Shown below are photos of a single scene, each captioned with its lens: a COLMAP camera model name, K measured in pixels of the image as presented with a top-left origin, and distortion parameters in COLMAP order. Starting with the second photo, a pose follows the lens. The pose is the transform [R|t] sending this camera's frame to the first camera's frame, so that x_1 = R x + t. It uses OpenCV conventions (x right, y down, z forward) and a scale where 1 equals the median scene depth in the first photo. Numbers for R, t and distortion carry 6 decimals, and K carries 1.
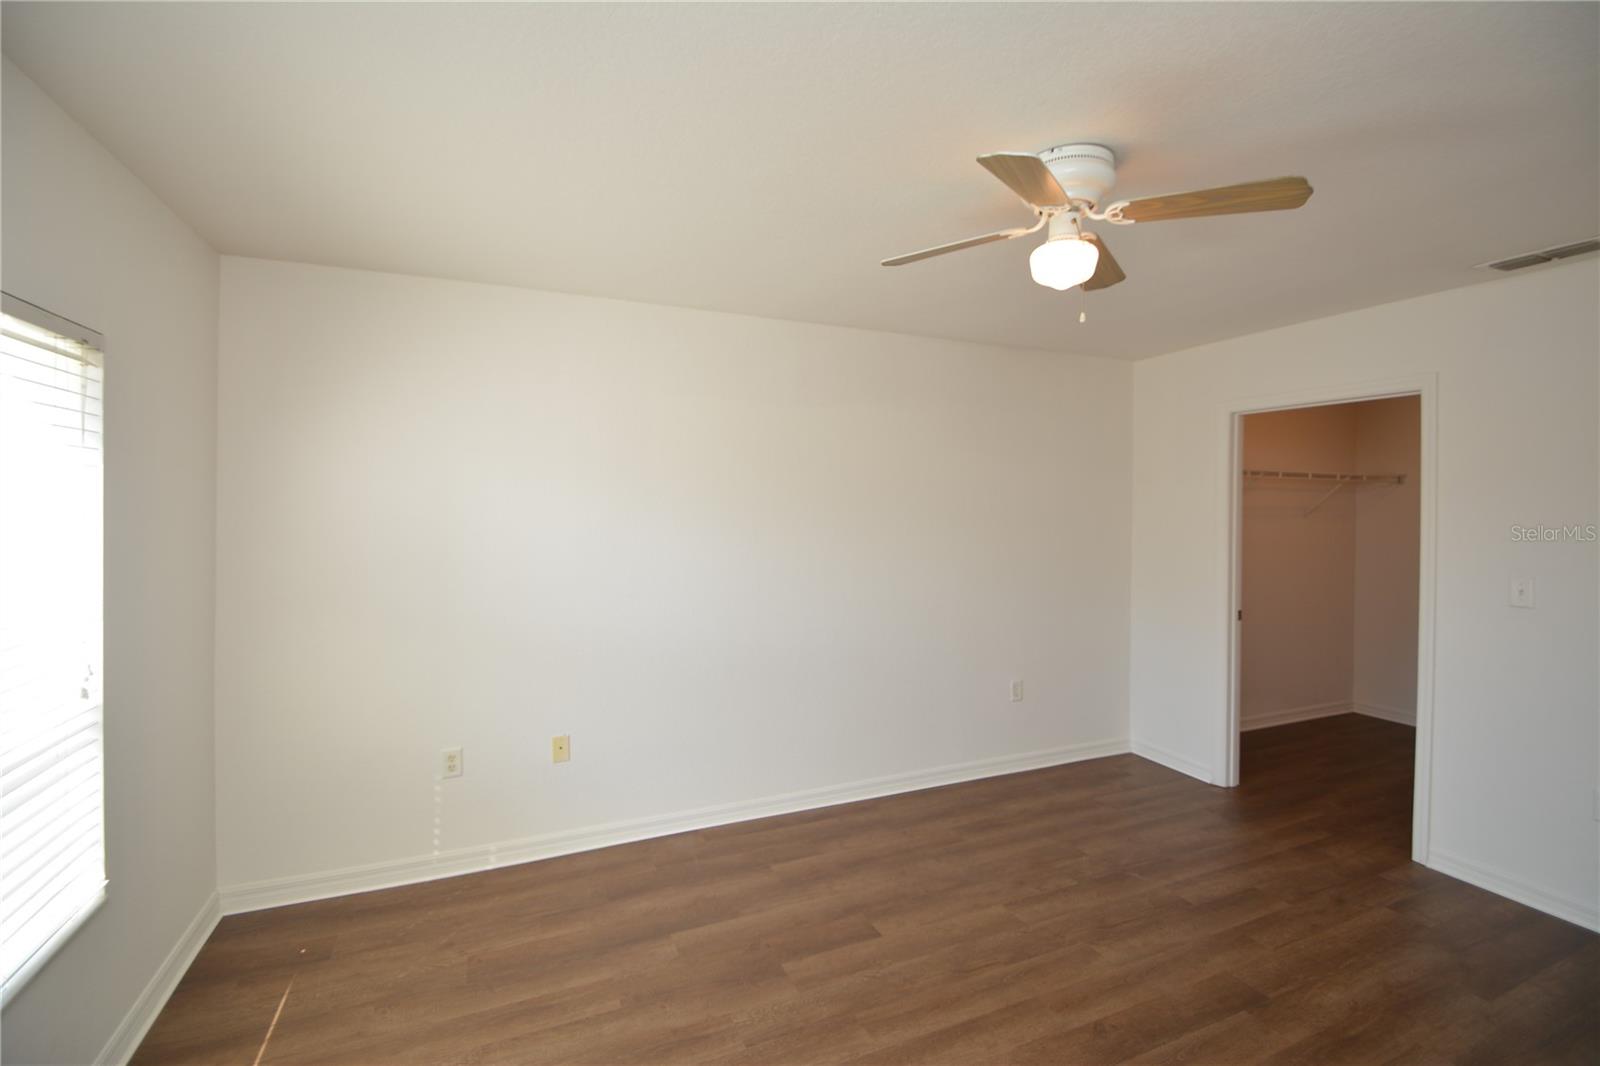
lens RADIAL K [[698.6, 0, 795.3], [0, 698.6, 502.9], [0, 0, 1]] dist [0.020200, -0.019972]
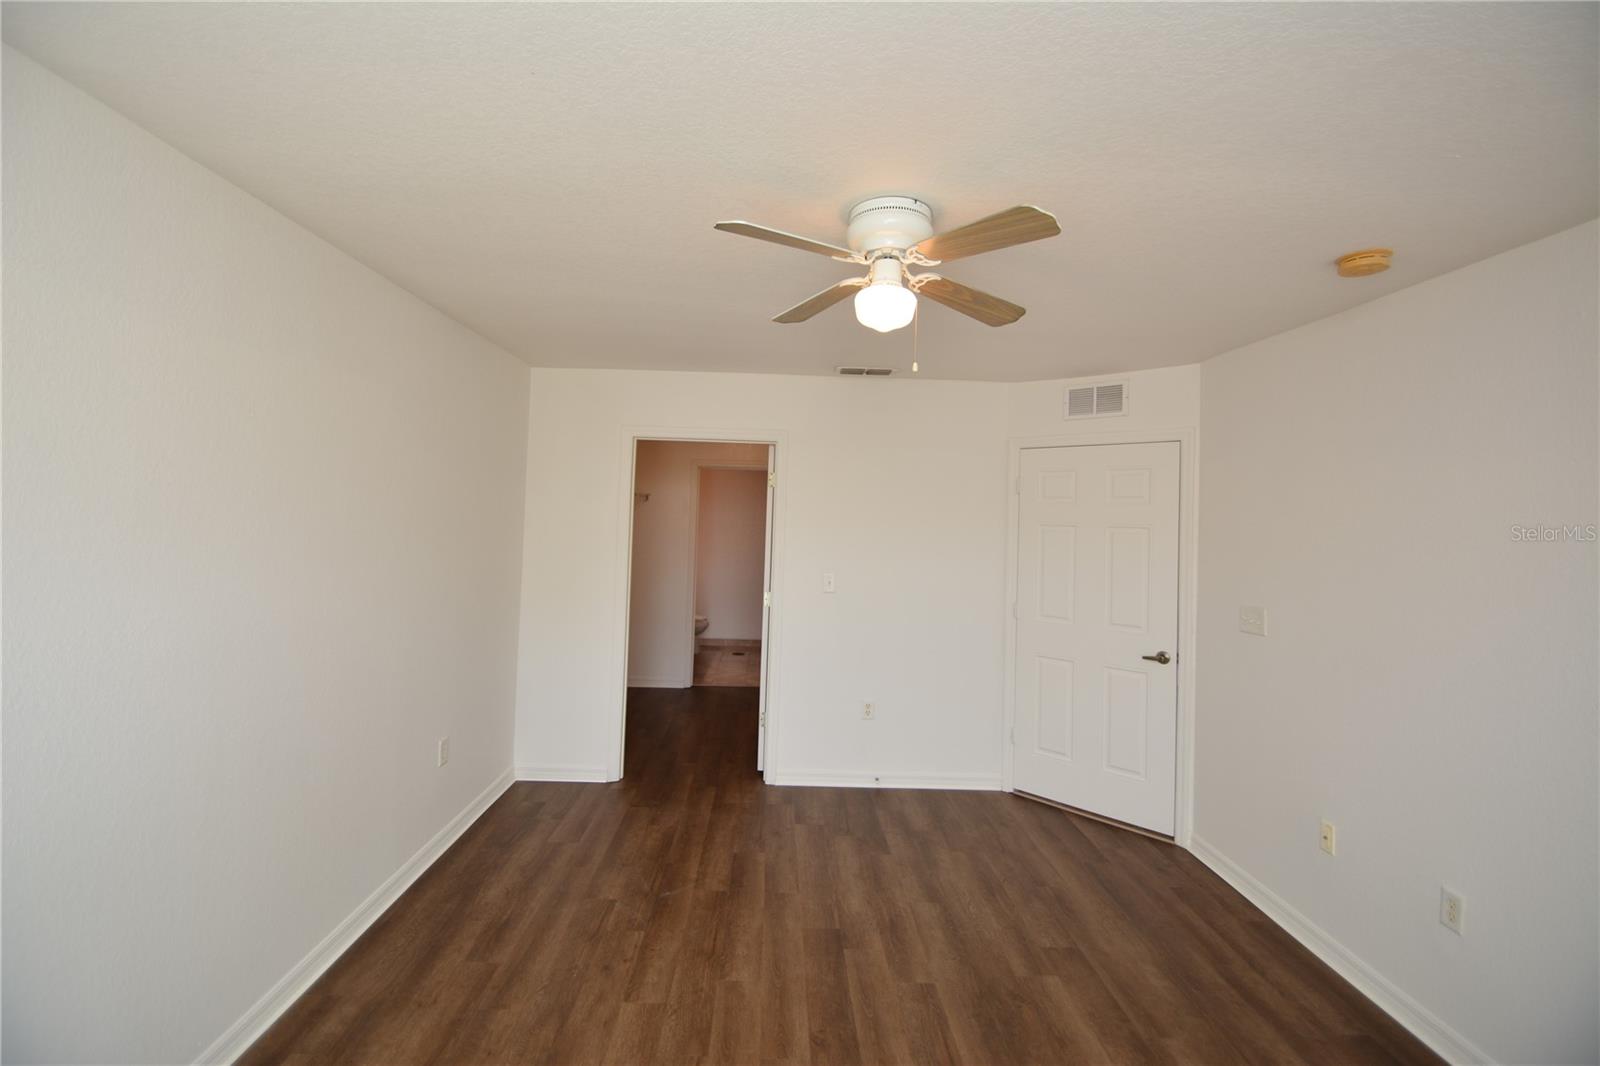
lens RADIAL K [[698.6, 0, 795.3], [0, 698.6, 502.9], [0, 0, 1]] dist [0.020200, -0.019972]
pose [[0.372426, 0.025028, 0.927724, -0.411239], [-0.030377, 0.999429, -0.014767, -0.021649], [-0.927564, -0.022682, 0.372974, 0.486116]]
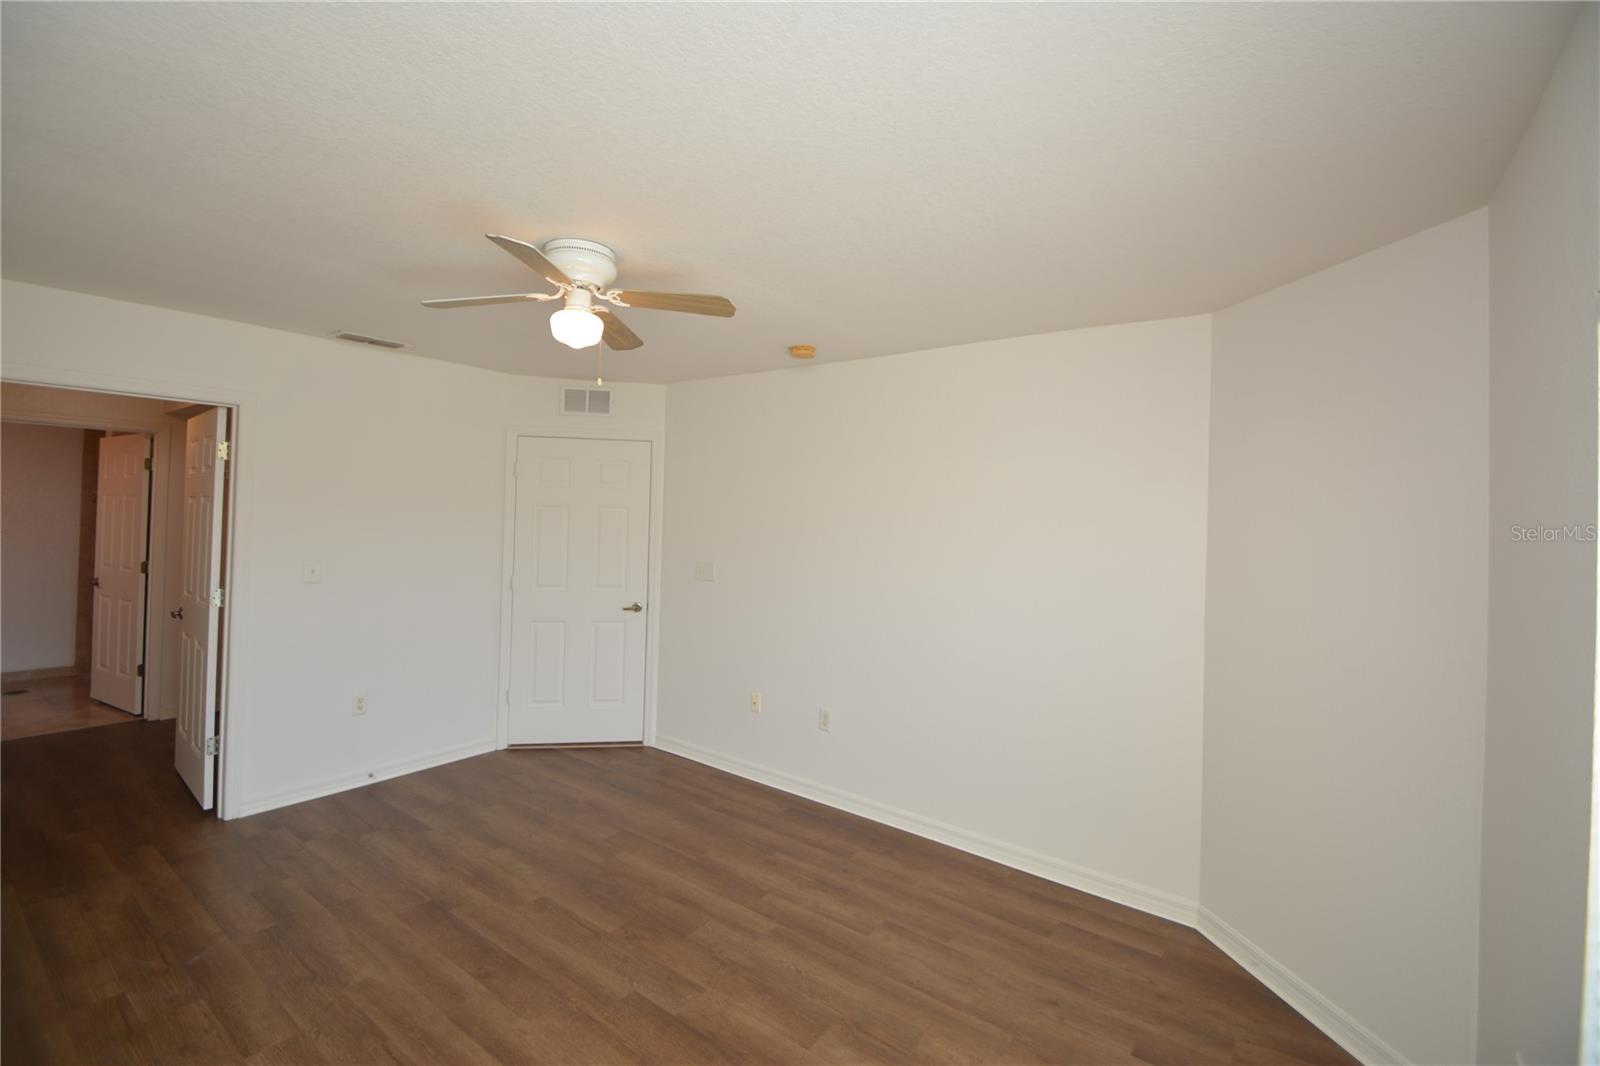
lens RADIAL K [[698.6, 0, 795.3], [0, 698.6, 502.9], [0, 0, 1]] dist [0.020200, -0.019972]
pose [[-0.494599, -0.005795, 0.869102, -0.595767], [-0.031669, 0.999434, -0.011359, -0.019113], [-0.868544, -0.033142, -0.494503, 0.843415]]
